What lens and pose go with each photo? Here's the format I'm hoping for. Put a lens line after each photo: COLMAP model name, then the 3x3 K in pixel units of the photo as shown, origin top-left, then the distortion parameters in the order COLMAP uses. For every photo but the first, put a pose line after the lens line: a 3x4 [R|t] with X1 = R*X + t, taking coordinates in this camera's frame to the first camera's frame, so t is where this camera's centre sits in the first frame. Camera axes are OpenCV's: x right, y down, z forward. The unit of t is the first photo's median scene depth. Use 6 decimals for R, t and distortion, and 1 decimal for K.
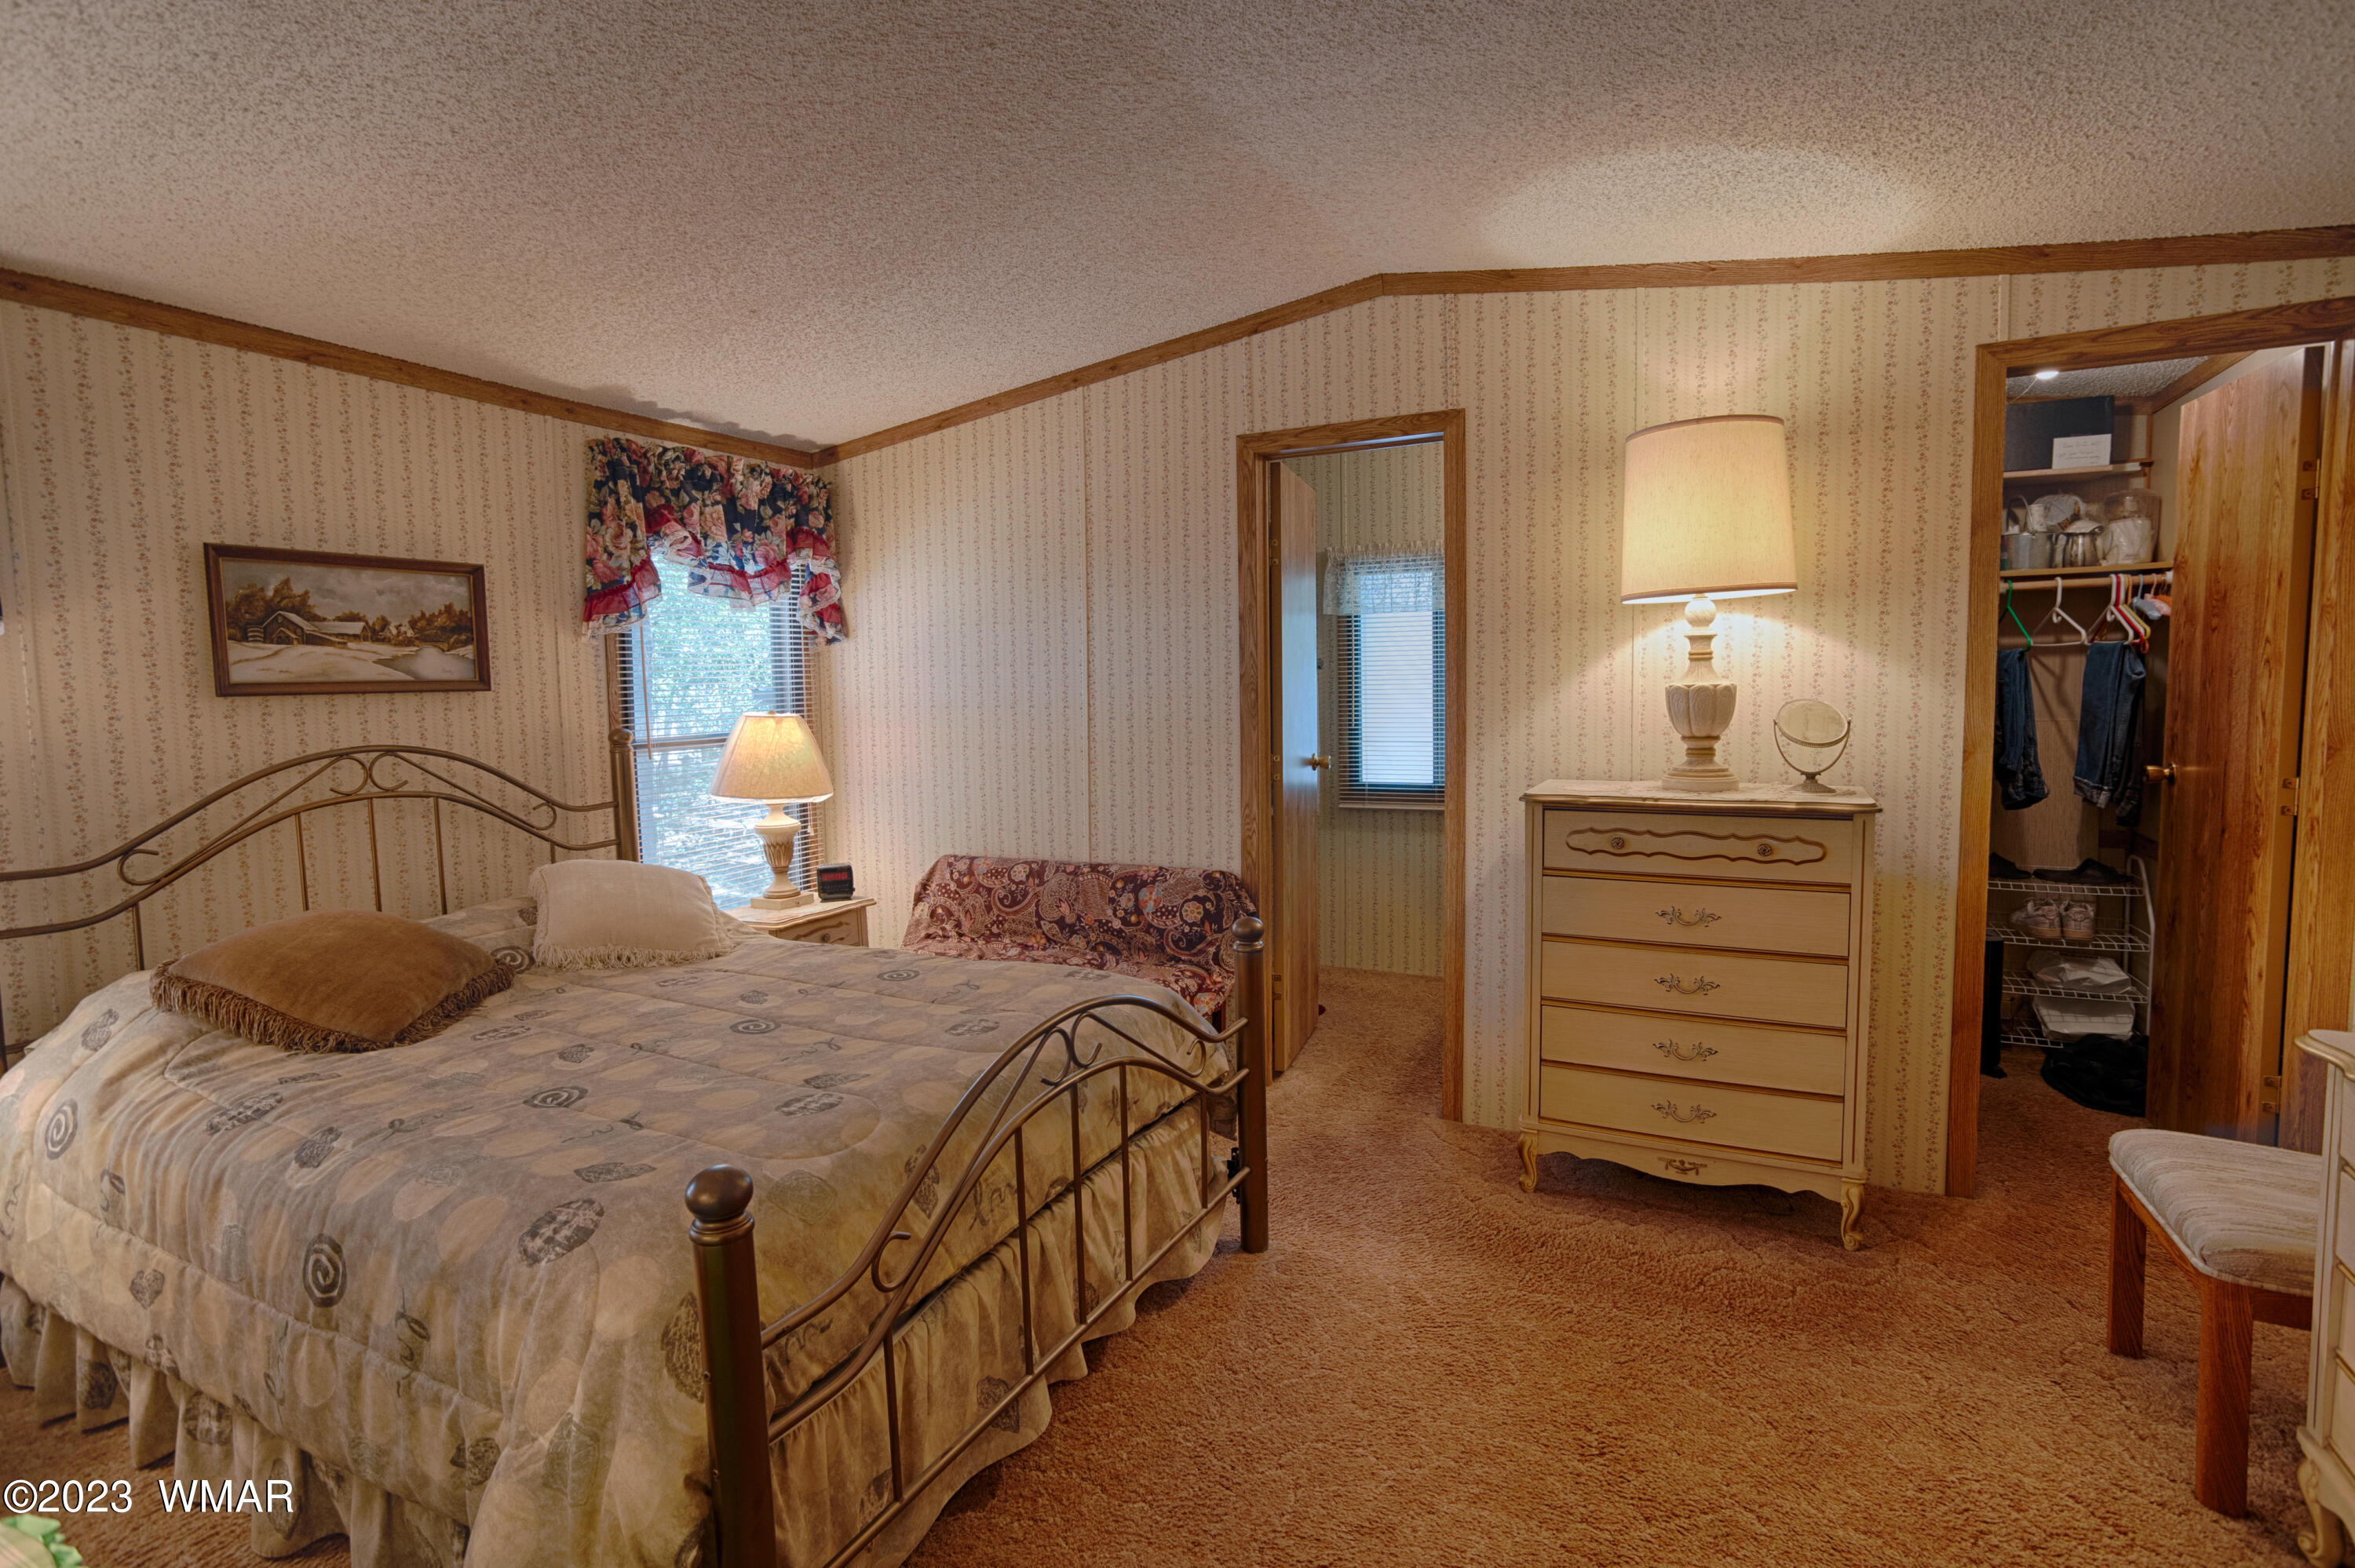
lens RADIAL K [[1158.8, 0, 1179.6], [0, 1158.8, 782.0], [0, 0, 1]] dist [-0.070678, 0.027370]
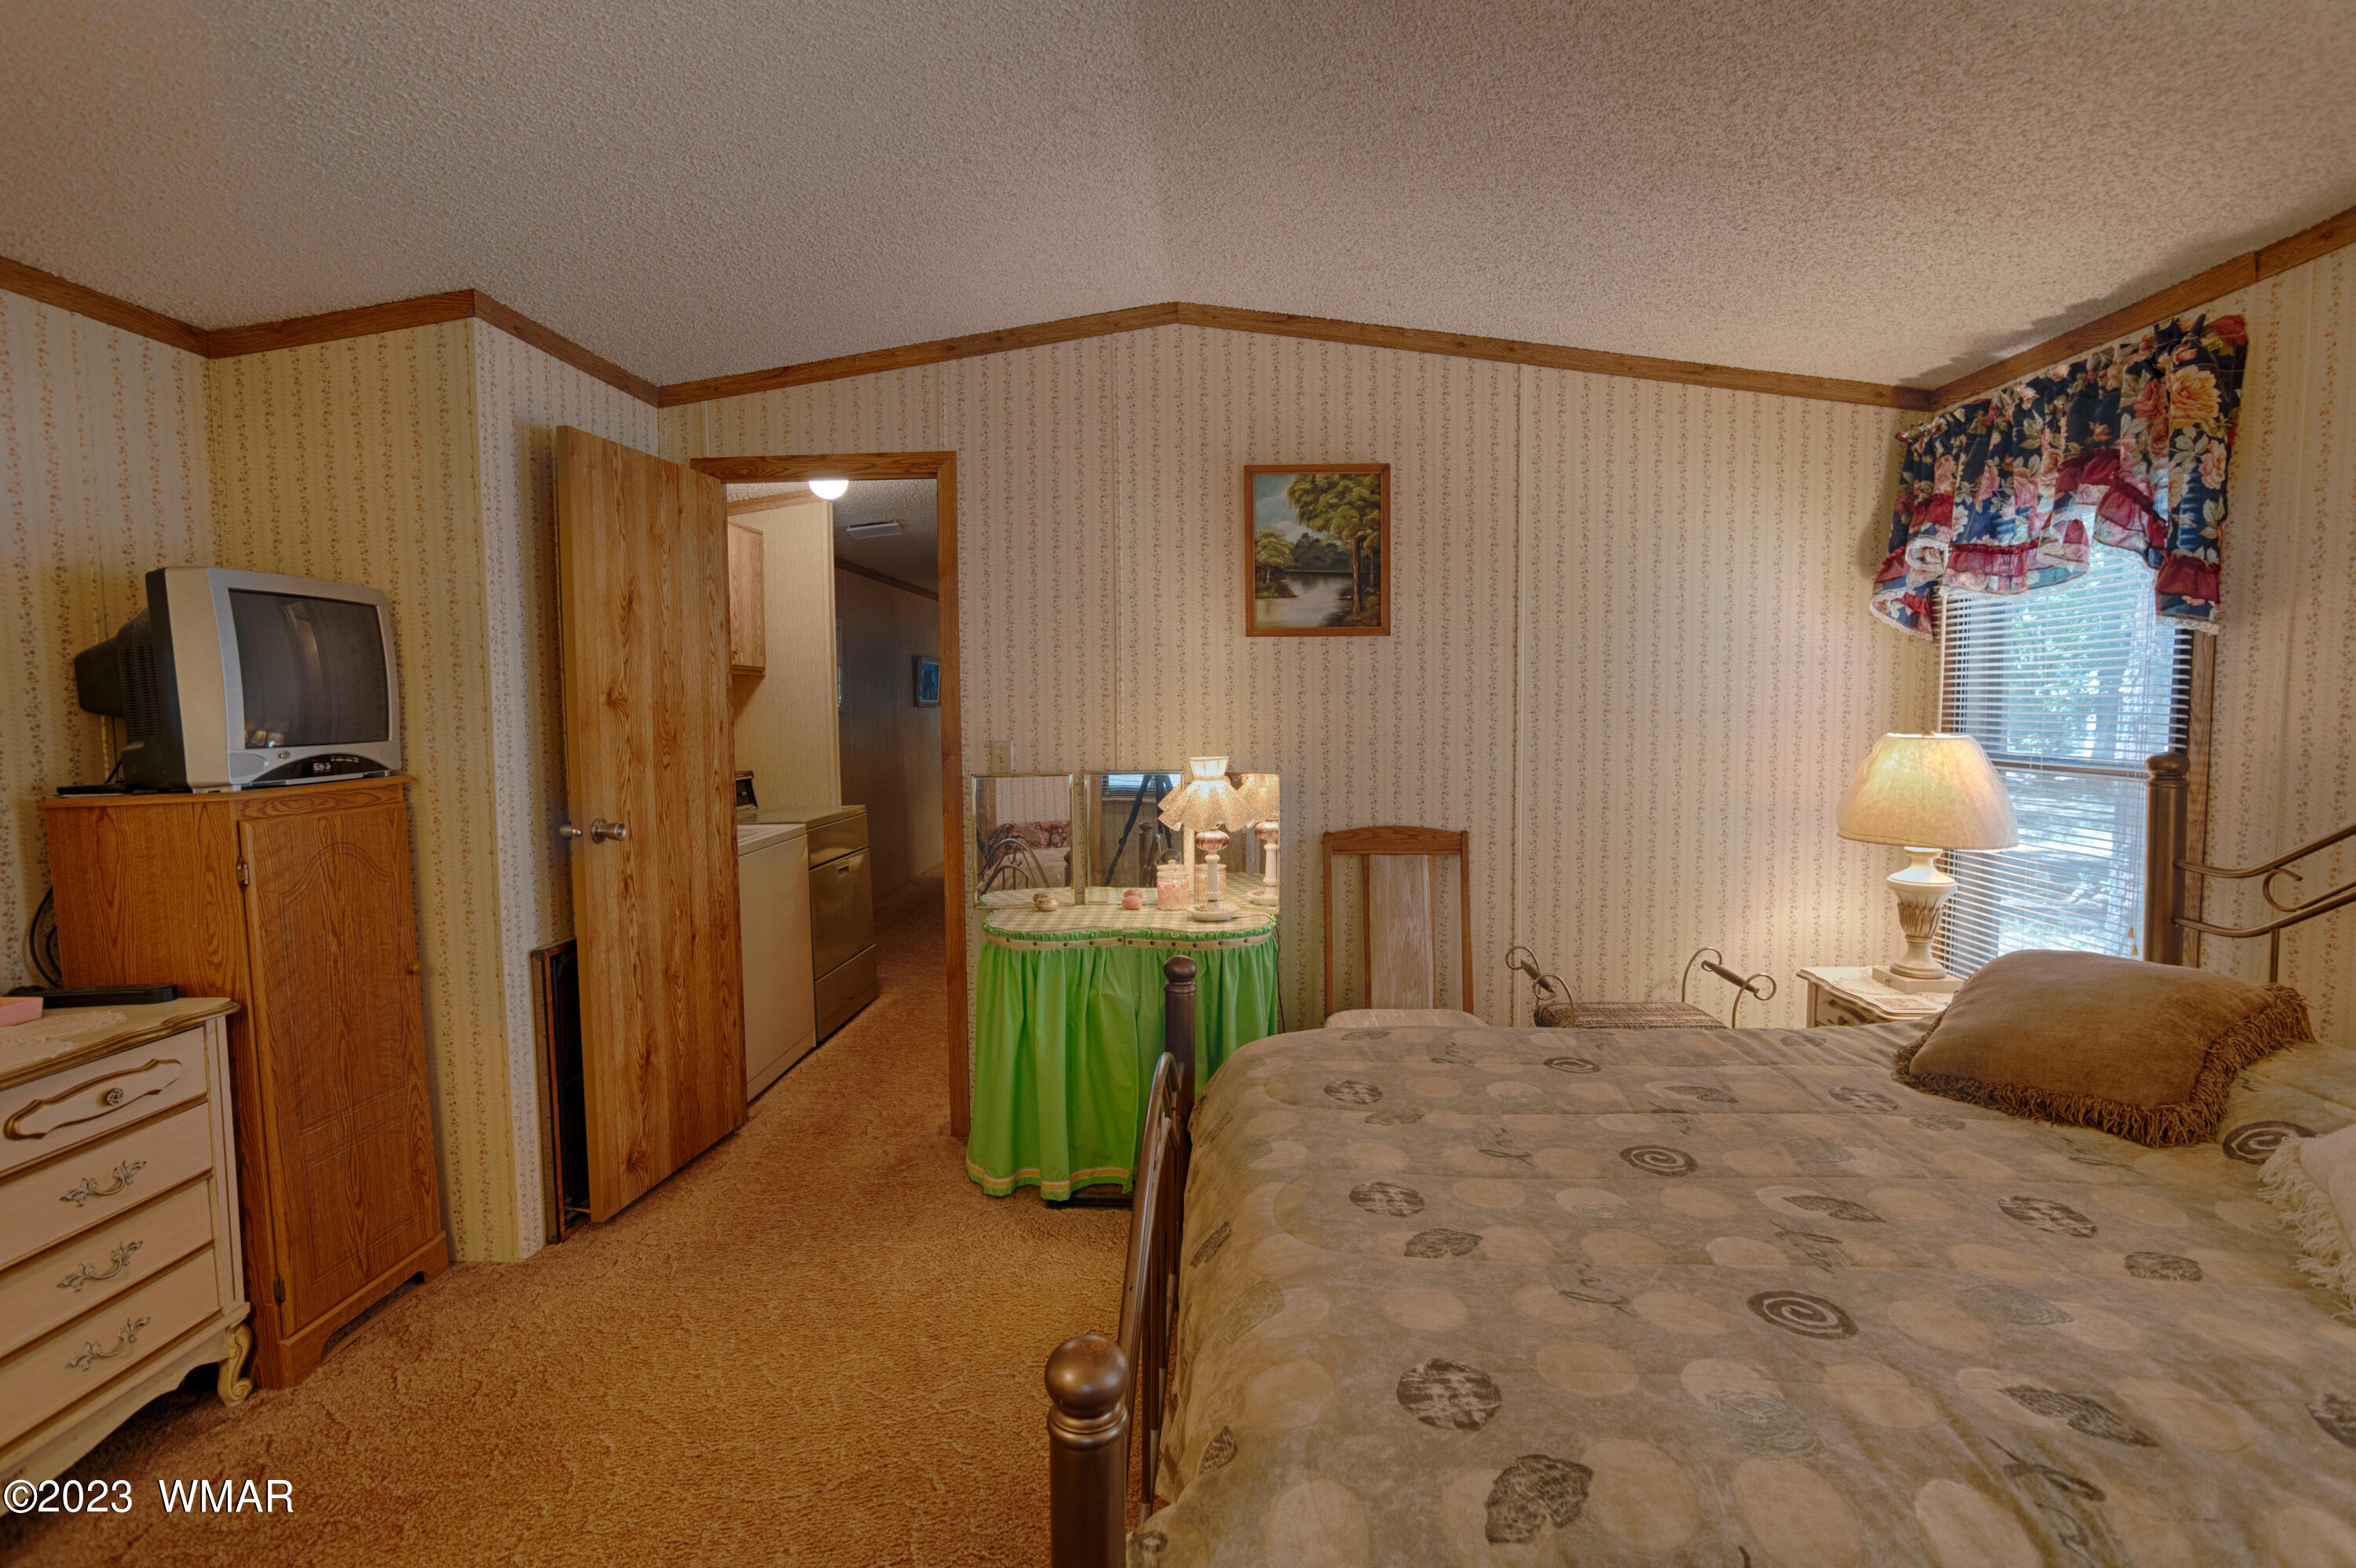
lens RADIAL K [[1159.4, 0, 1181.0], [0, 1159.4, 782.5], [0, 0, 1]] dist [-0.070678, 0.027370]
pose [[-0.919430, 0.049361, -0.390144, 0.192529], [-0.010537, 0.988643, 0.149915, -0.136941], [0.393113, 0.141947, -0.908467, 1.568669]]
